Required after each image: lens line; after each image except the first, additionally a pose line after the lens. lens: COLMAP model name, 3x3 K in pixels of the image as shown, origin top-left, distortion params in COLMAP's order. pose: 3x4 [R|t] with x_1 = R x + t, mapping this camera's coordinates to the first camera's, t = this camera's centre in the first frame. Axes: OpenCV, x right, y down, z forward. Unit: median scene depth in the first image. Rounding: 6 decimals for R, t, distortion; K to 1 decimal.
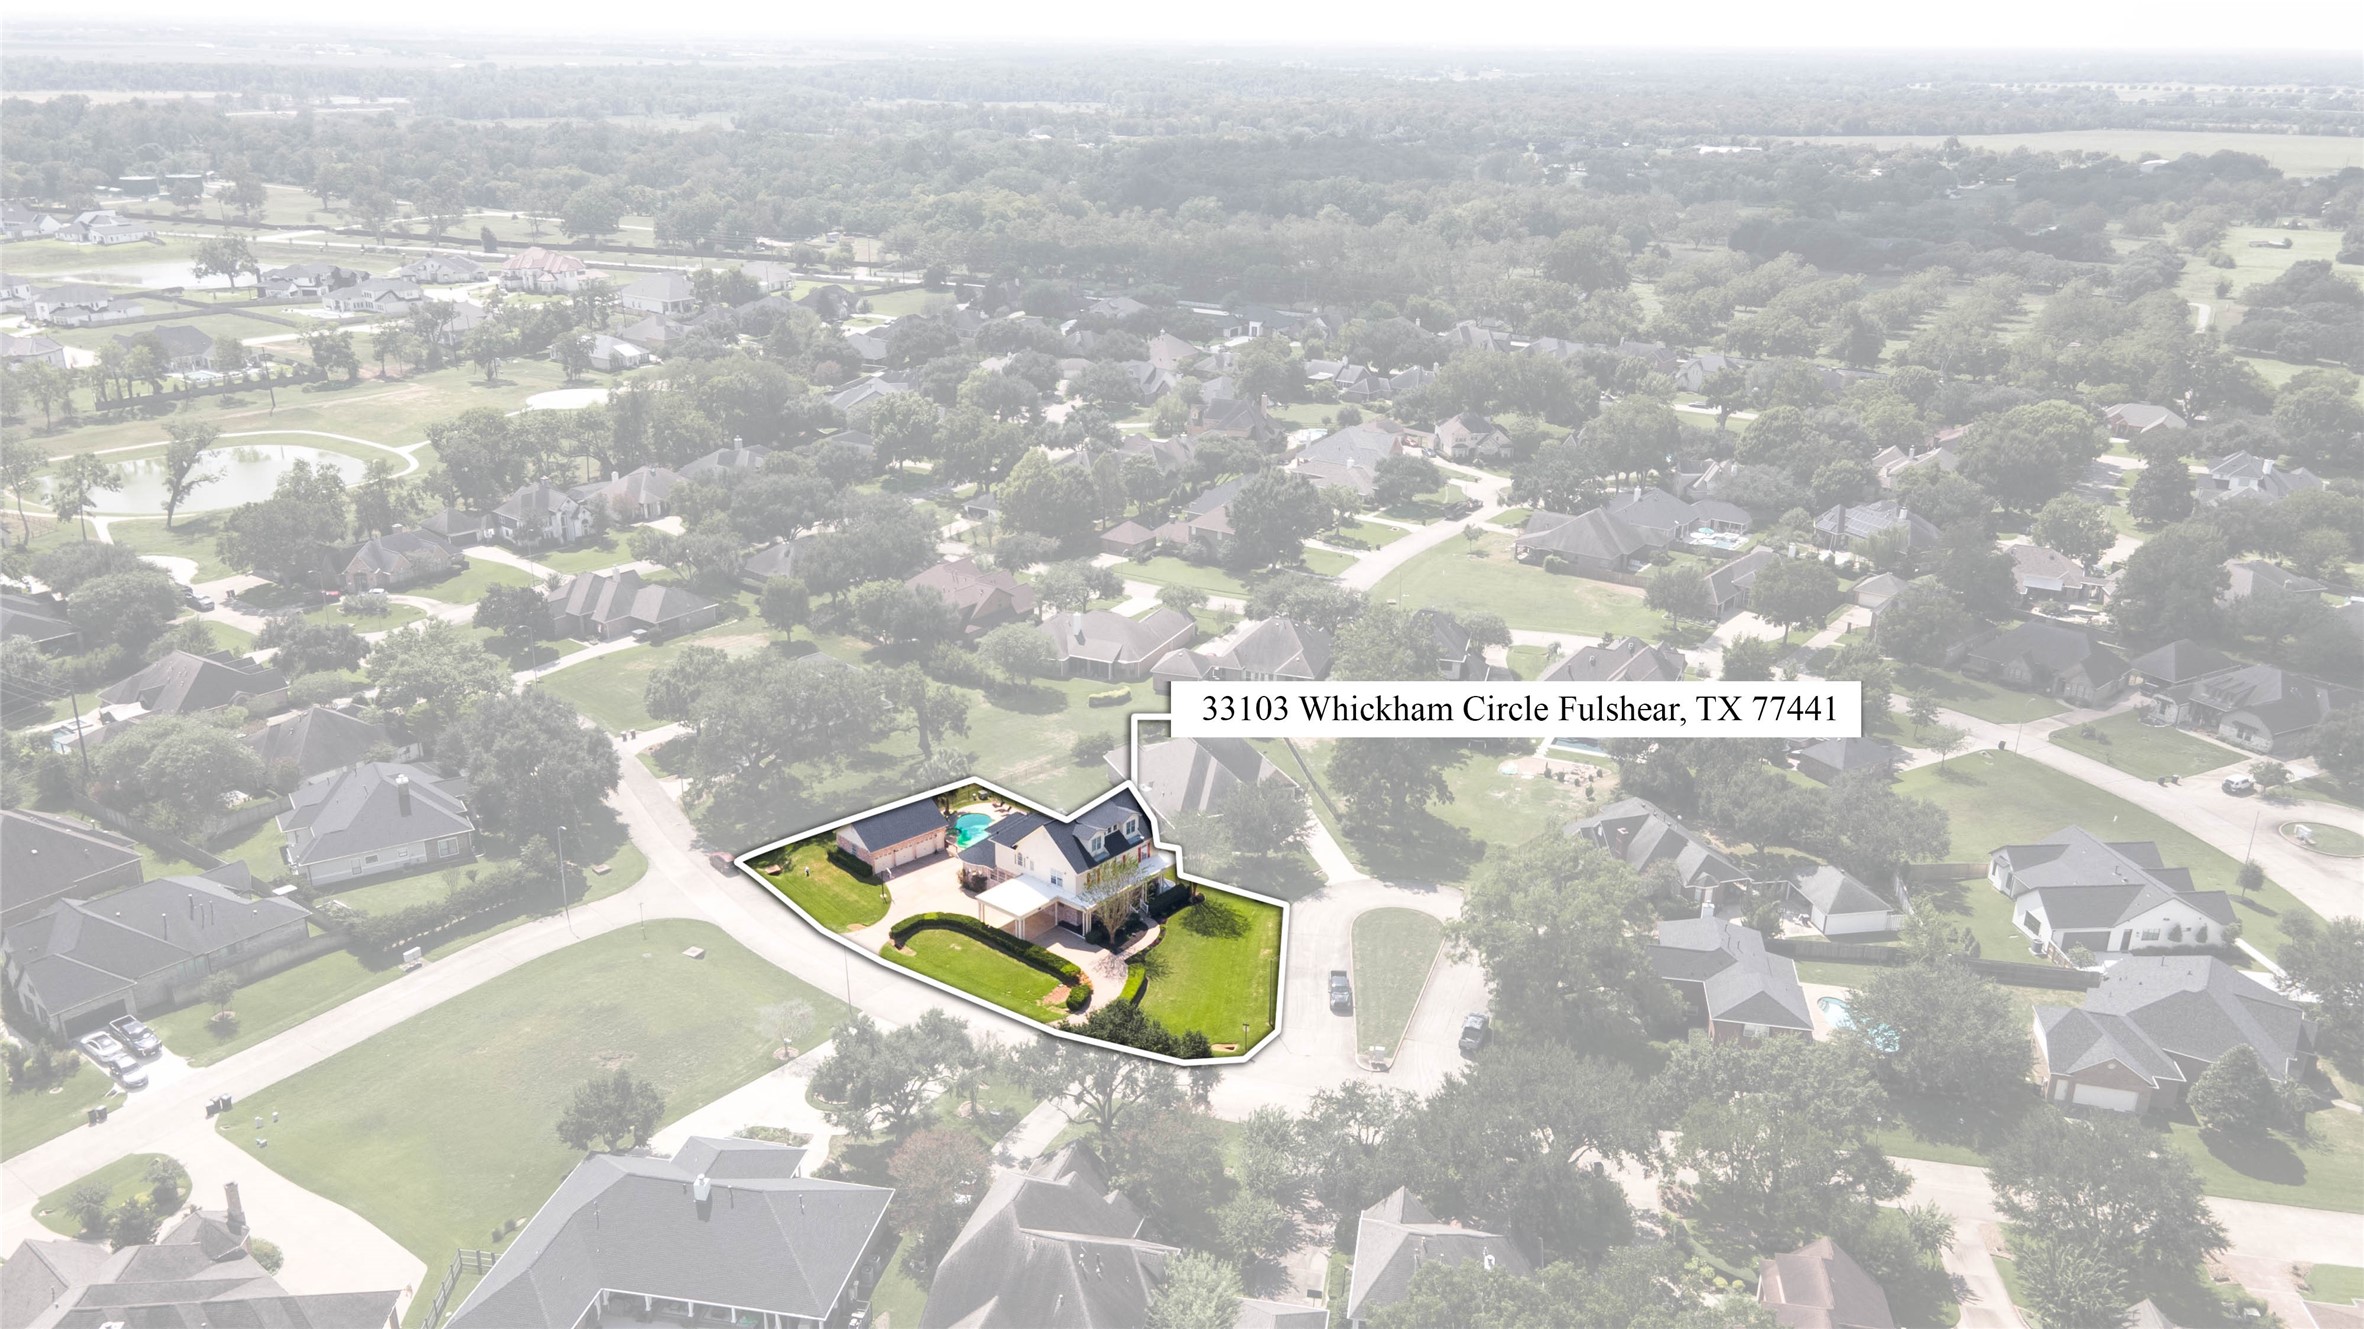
lens RADIAL K [[1734.0, 0, 1188.3], [0, 1734.0, 661.7], [0, 0, 1]] dist [0.042491, 0.022728]
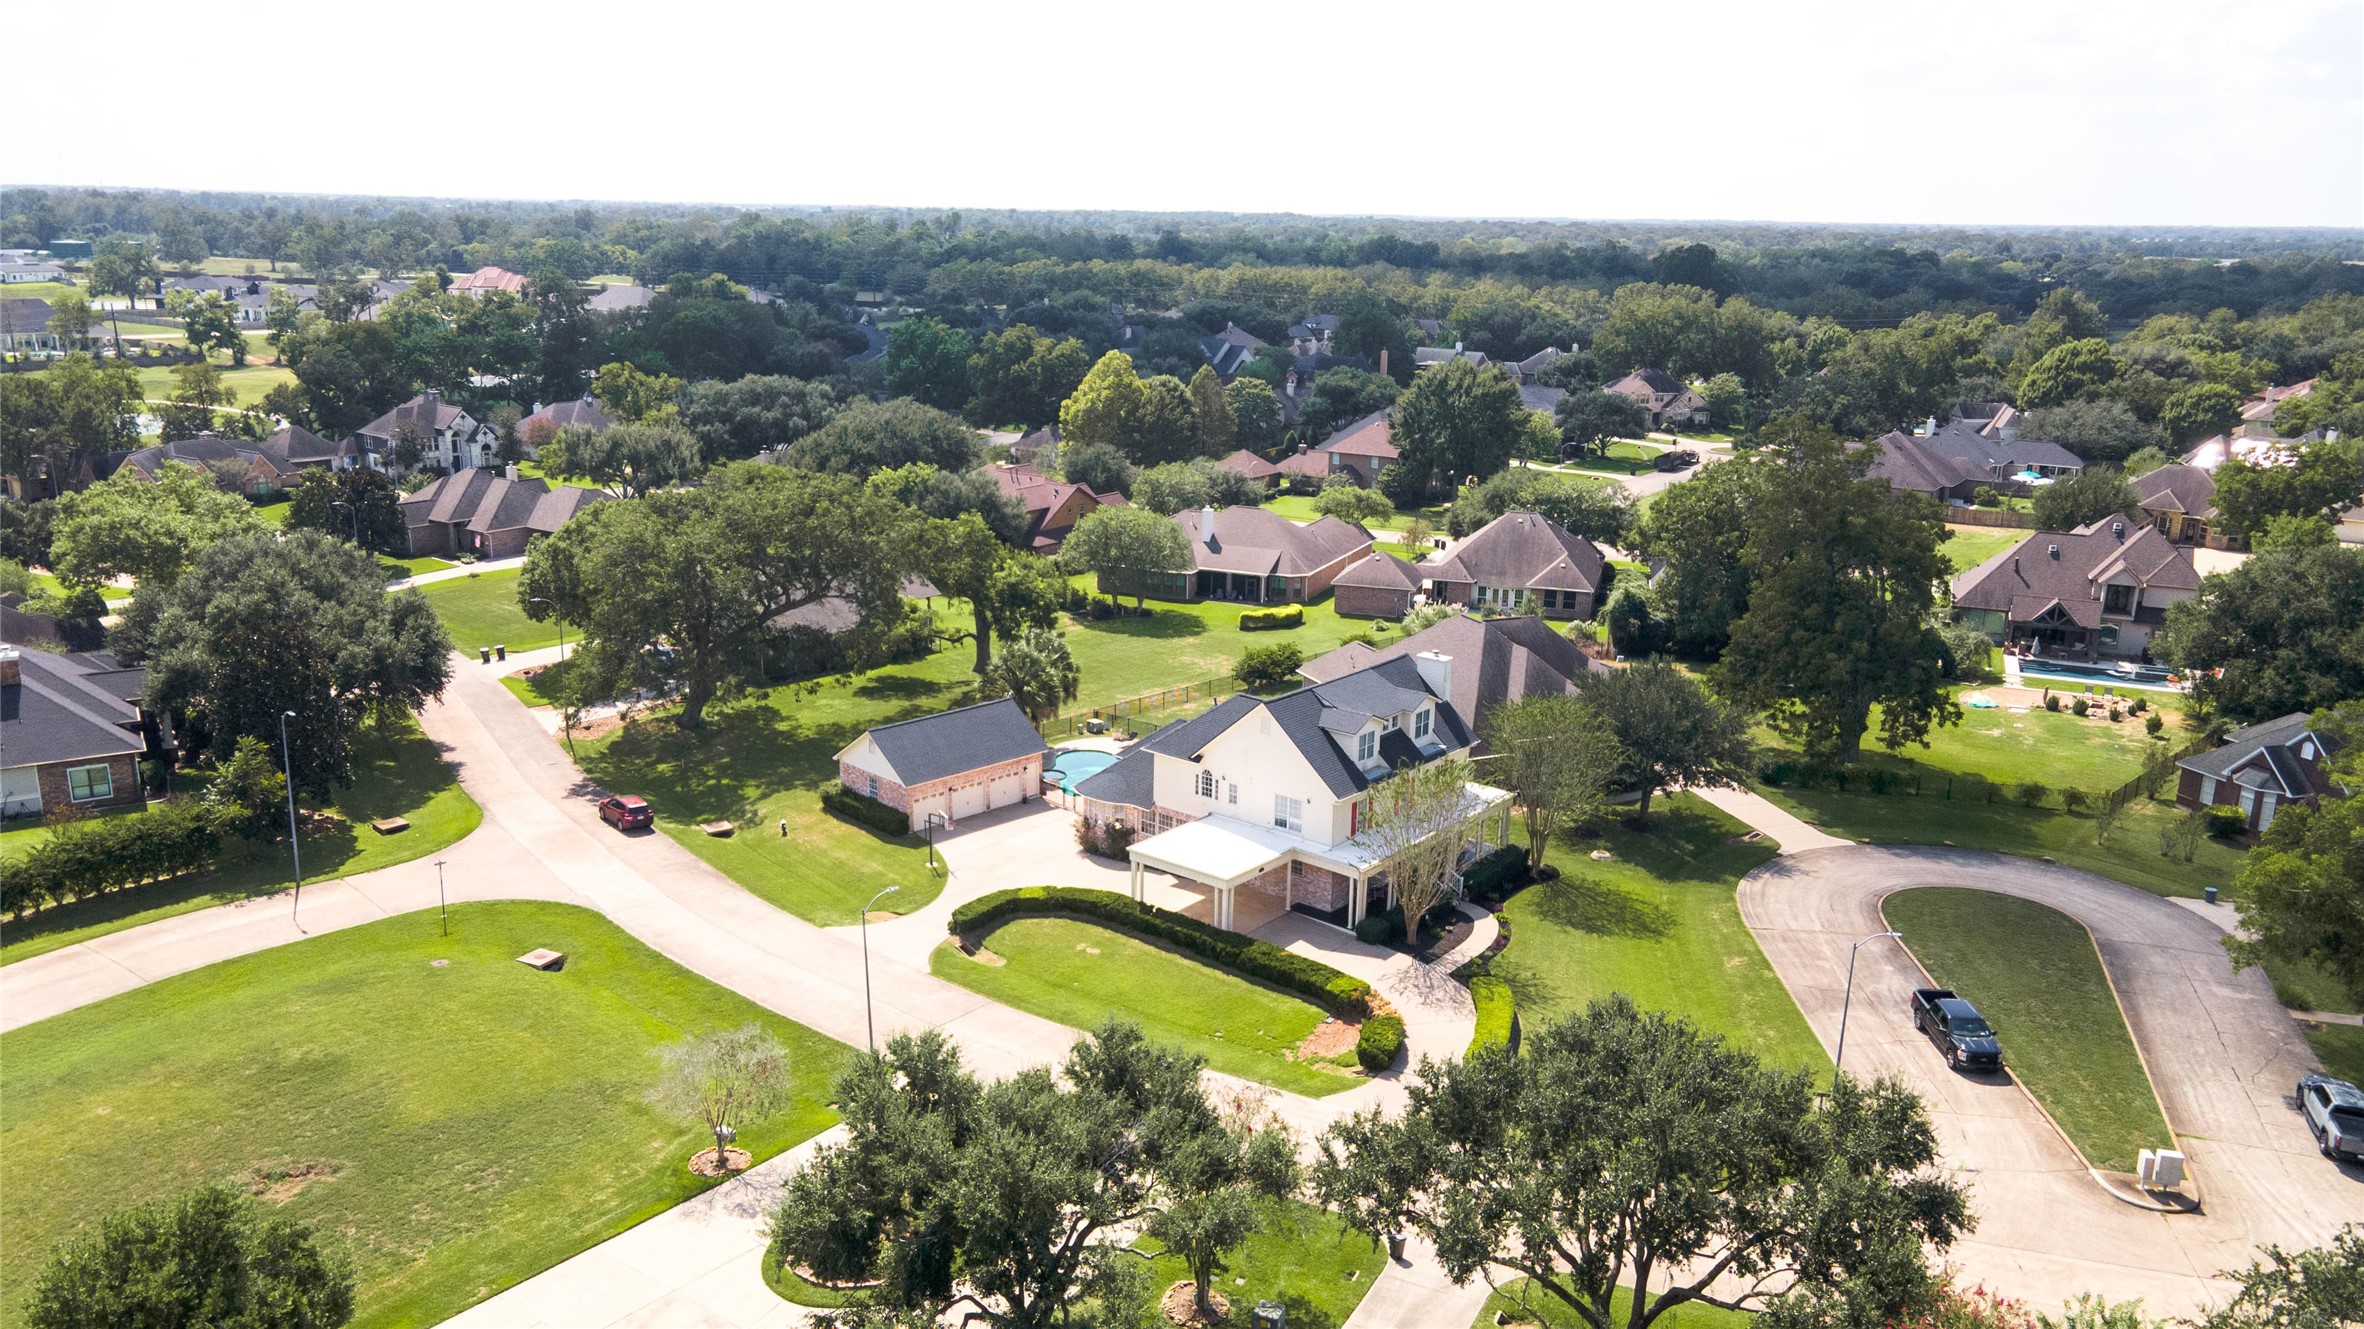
lens RADIAL K [[1734.0, 0, 1177.9], [0, 1734.0, 668.3], [0, 0, 1]] dist [0.042491, 0.022728]
pose [[0.999999, -0.001015, 0.000268, -0.102483], [0.001035, 0.996070, -0.088558, 0.121429], [-0.000177, 0.088558, 0.996071, 0.483005]]
